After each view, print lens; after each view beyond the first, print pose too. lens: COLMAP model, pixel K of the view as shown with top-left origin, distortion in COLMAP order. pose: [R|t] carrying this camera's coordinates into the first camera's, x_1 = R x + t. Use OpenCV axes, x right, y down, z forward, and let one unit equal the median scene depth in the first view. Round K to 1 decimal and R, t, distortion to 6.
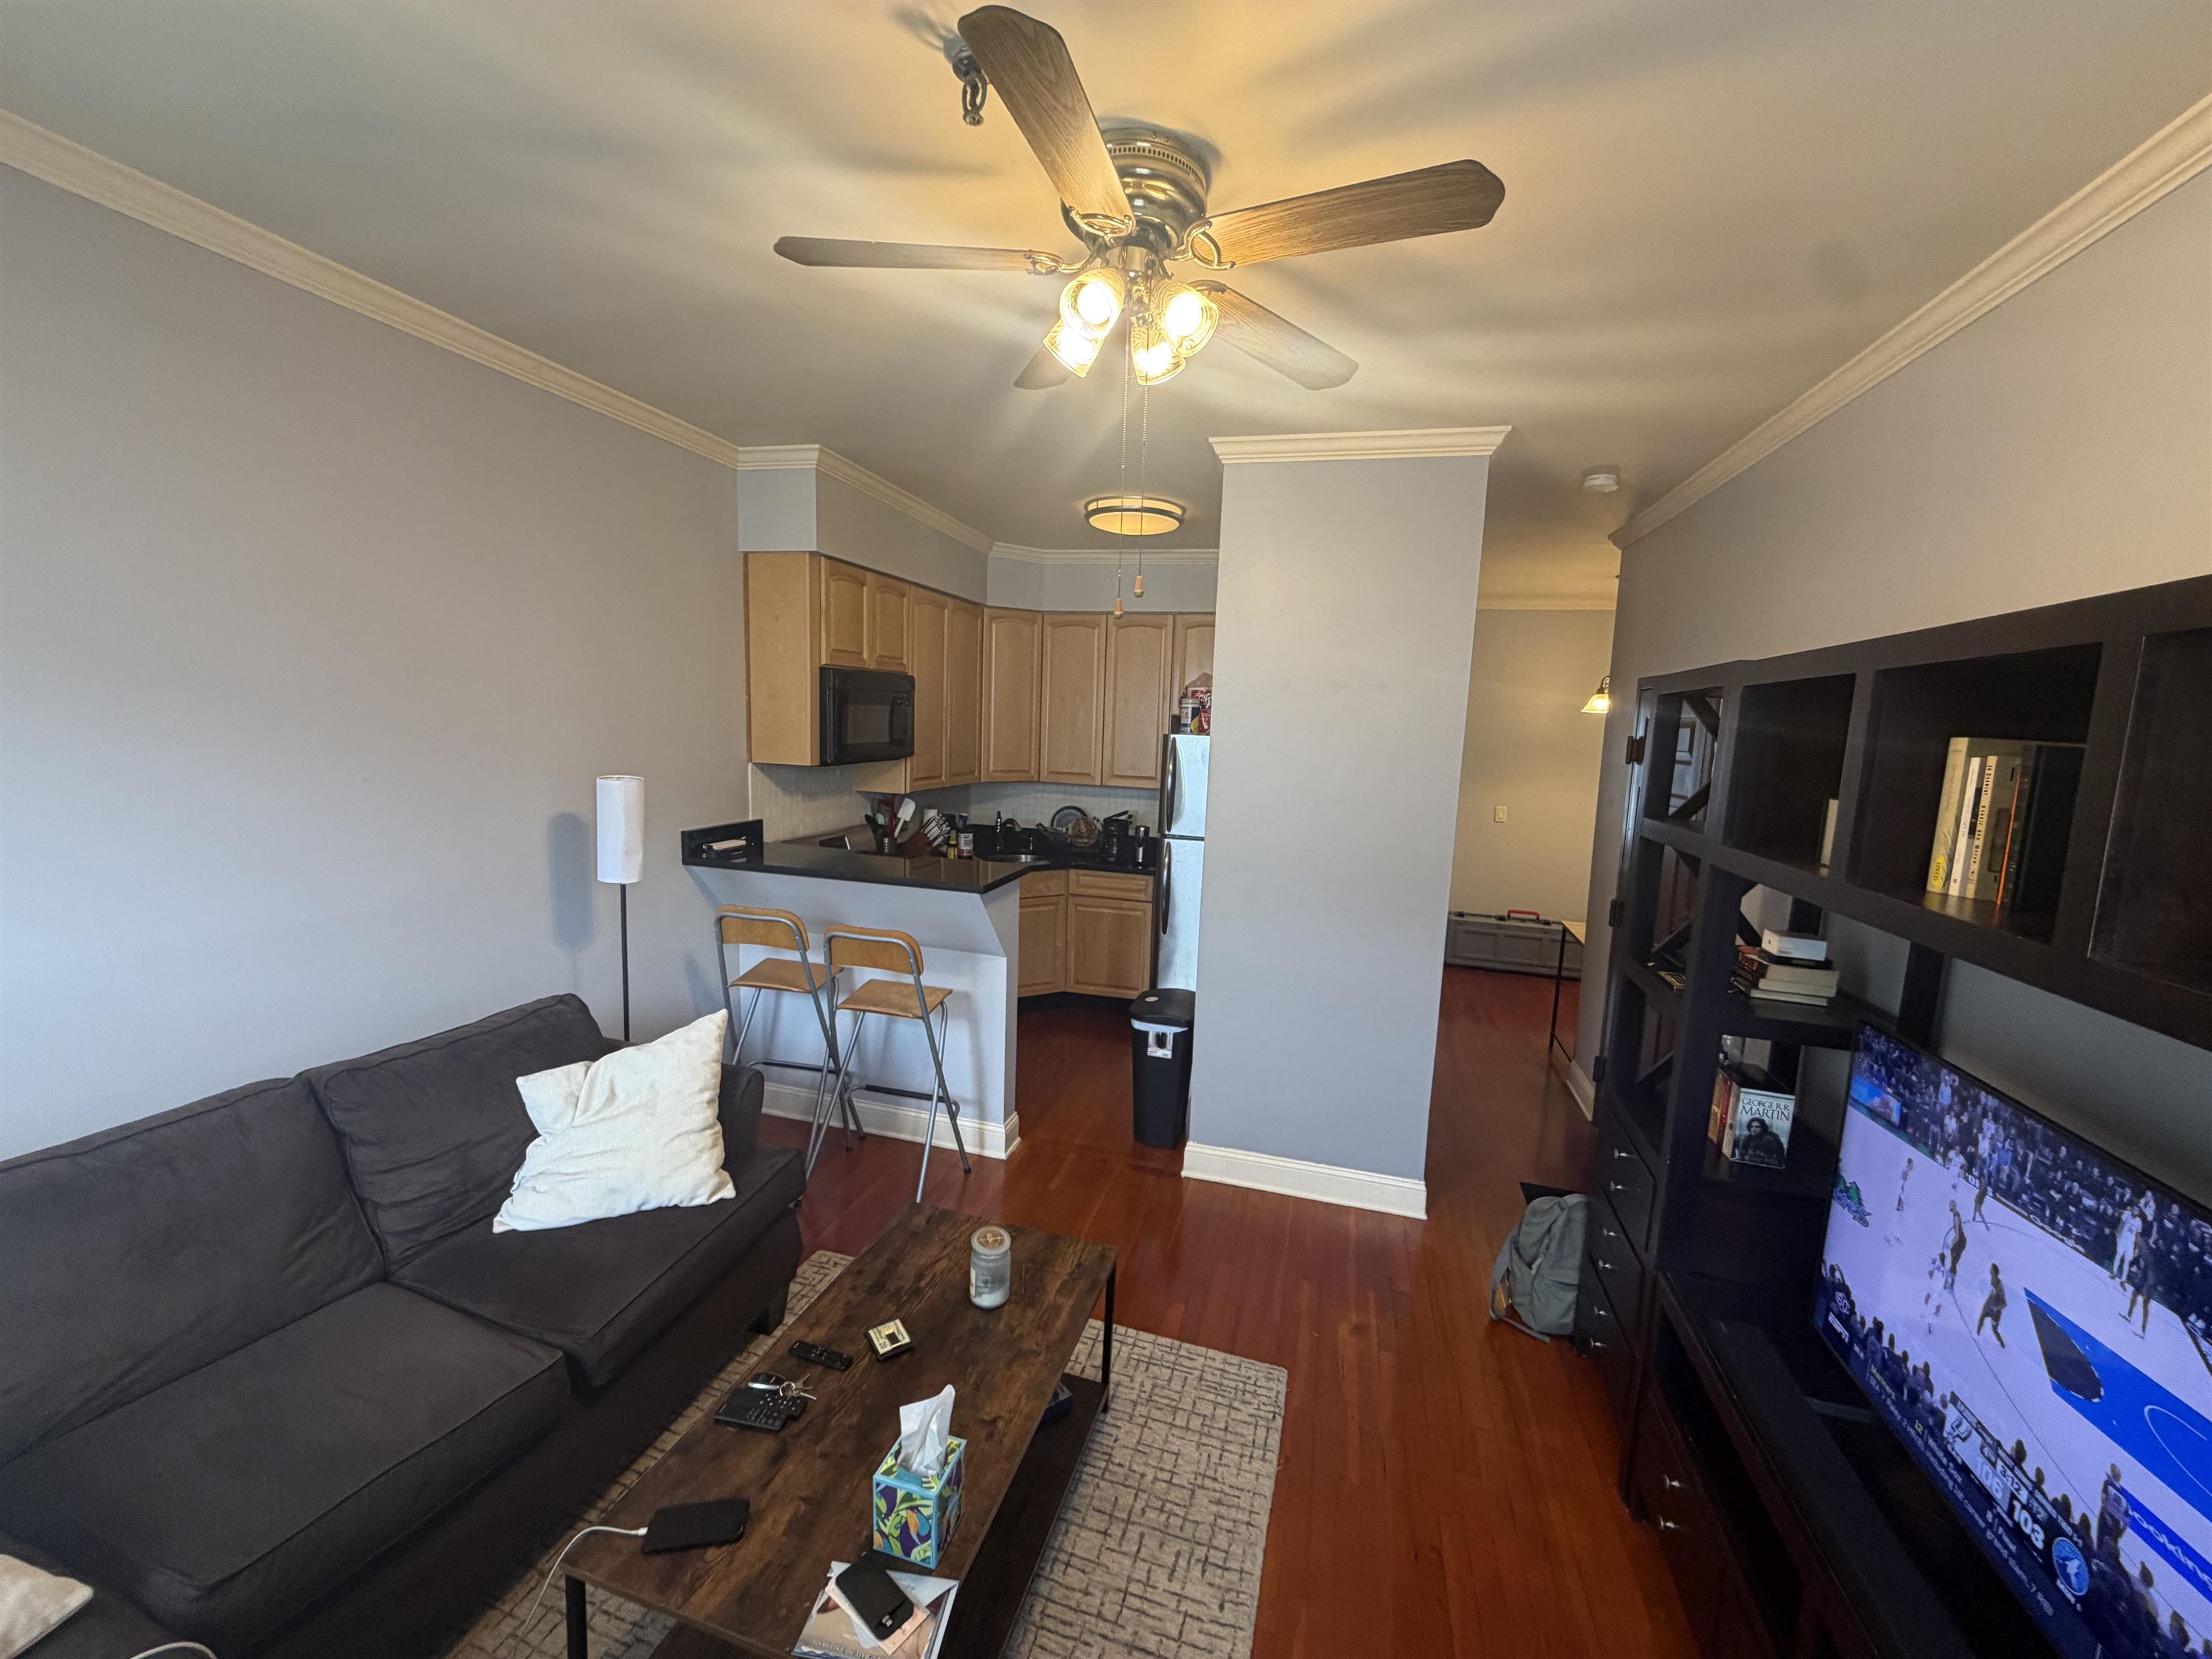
lens RADIAL K [[884.1, 0, 1103.3], [0, 884.1, 829.7], [0, 0, 1]] dist [0.001455, 0.000021]
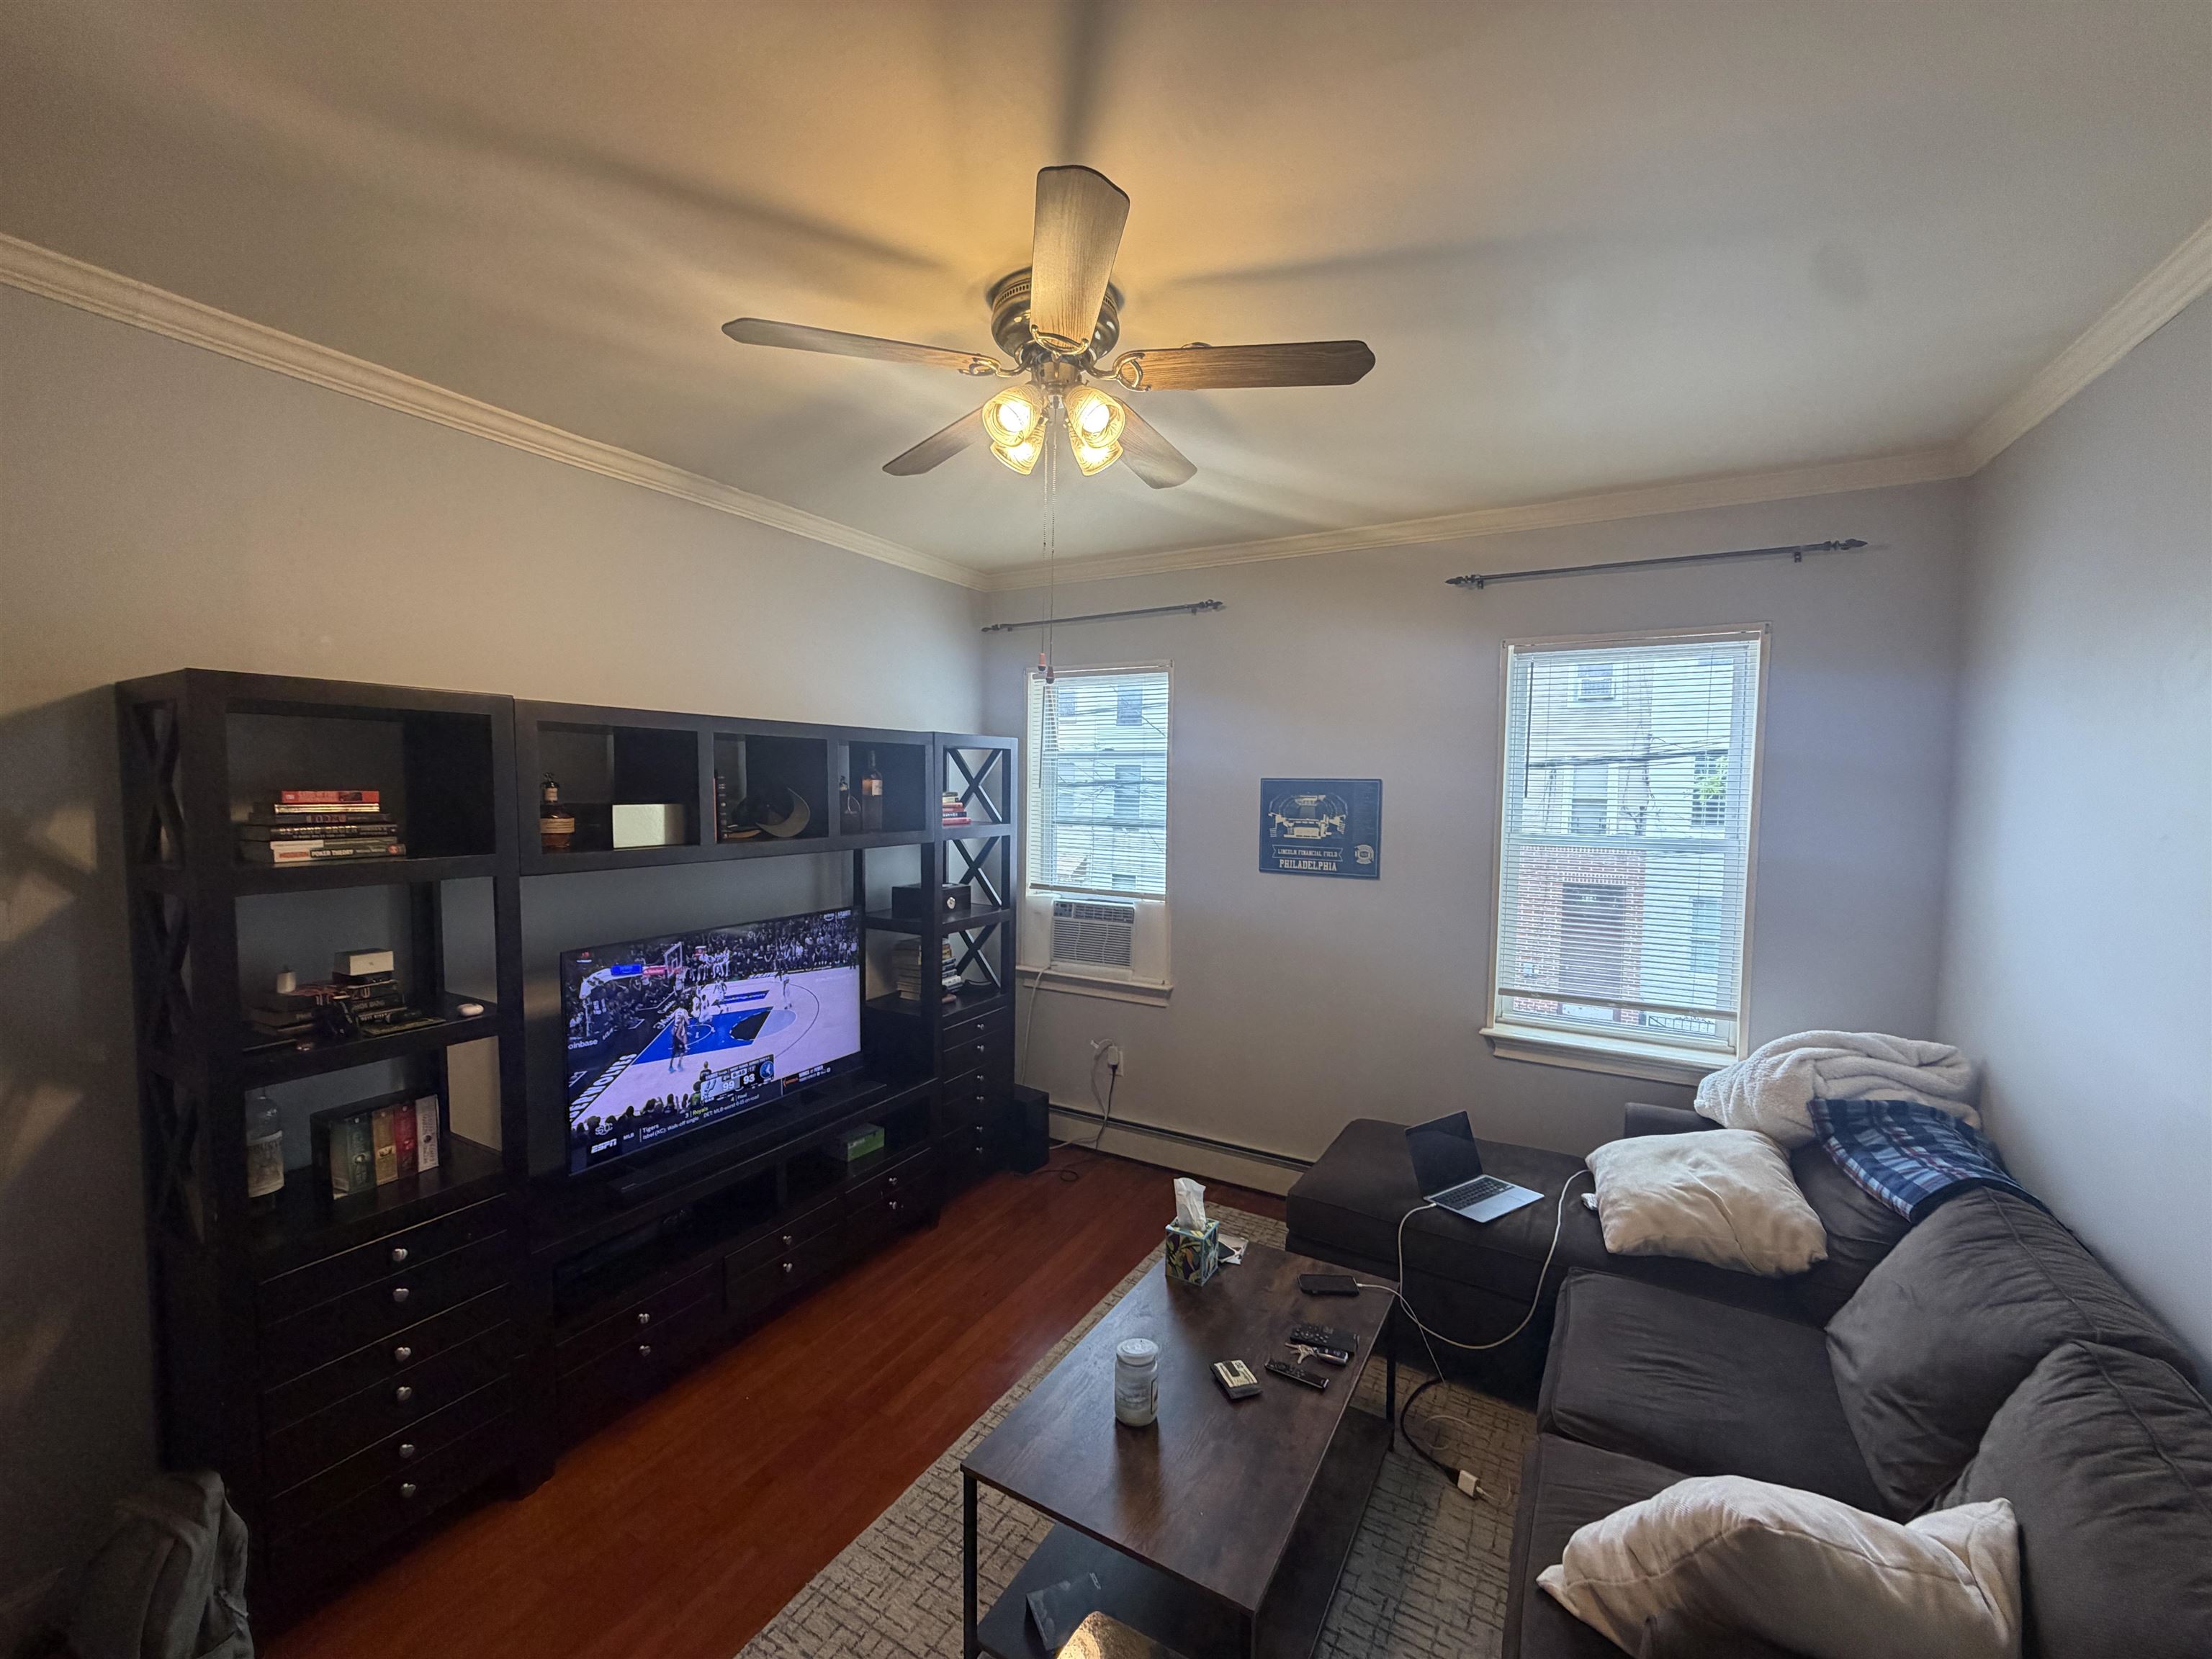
lens RADIAL K [[884.1, 0, 1101.2], [0, 884.1, 835.1], [0, 0, 1]] dist [0.001455, 0.000021]
pose [[-0.971364, -0.070178, 0.226995, -0.208972], [-0.026278, 0.981255, 0.190915, -0.184234], [-0.236138, 0.179483, -0.955000, 1.437792]]
